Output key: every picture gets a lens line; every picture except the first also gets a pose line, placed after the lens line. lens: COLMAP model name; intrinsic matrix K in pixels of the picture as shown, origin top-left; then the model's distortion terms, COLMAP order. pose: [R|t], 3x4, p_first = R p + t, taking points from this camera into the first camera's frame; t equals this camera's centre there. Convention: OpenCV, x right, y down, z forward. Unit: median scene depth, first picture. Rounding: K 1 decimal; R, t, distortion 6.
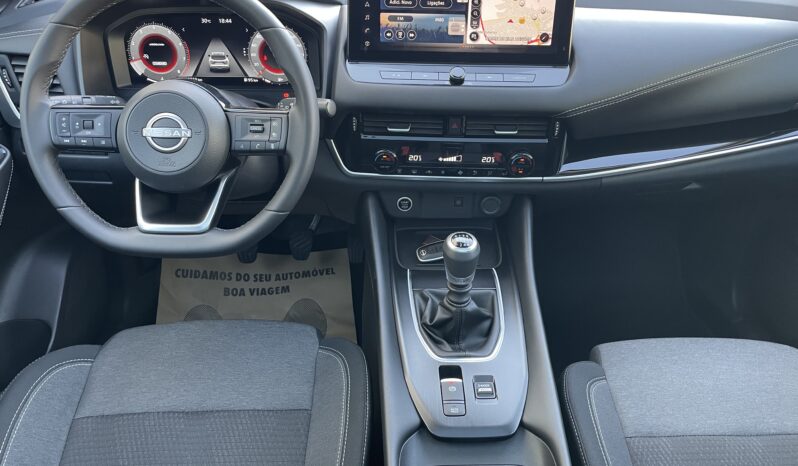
lens RADIAL K [[626.5, 0, 394.4], [0, 626.5, 230.2], [0, 0, 1]] dist [0.100713, -0.140284]
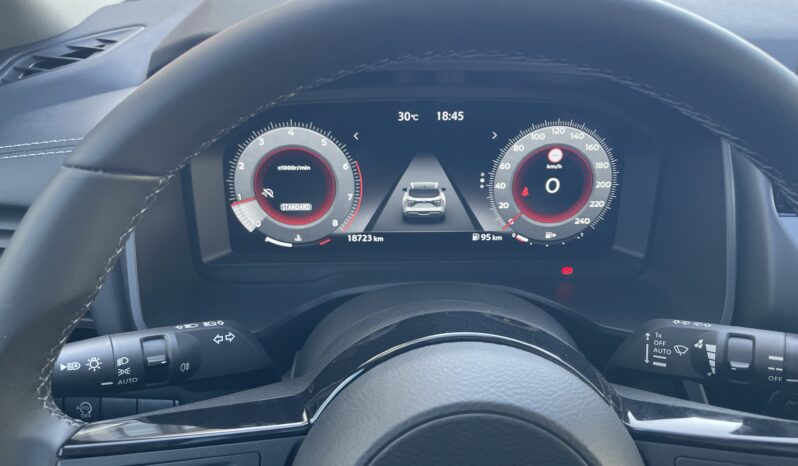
lens RADIAL K [[626.5, 0, 394.4], [0, 626.5, 230.2], [0, 0, 1]] dist [0.100713, -0.140284]
pose [[0.999874, -0.007524, 0.013993, -0.334151], [0.008705, 0.996230, -0.086314, -0.225929], [-0.013291, 0.086425, 0.996170, 0.603554]]
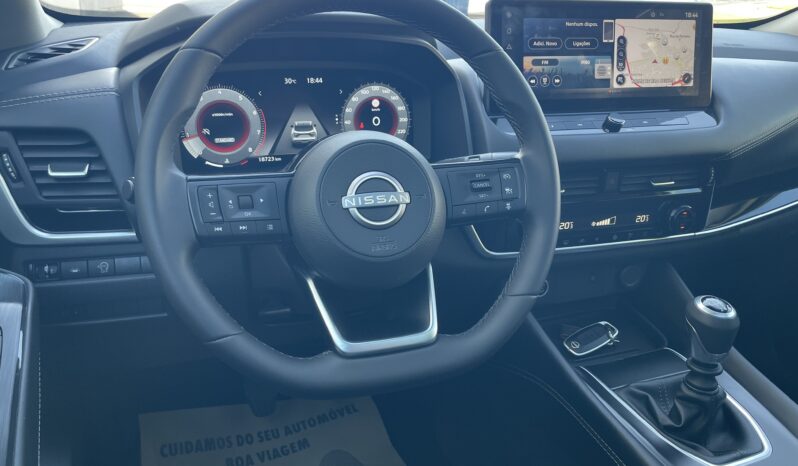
lens RADIAL K [[626.5, 0, 394.4], [0, 626.5, 230.2], [0, 0, 1]] dist [0.100713, -0.140284]
pose [[0.939999, -0.104196, 0.324876, -0.473721], [0.169841, 0.968761, -0.180712, 0.001280], [-0.295898, 0.225047, 0.928331, 0.322452]]
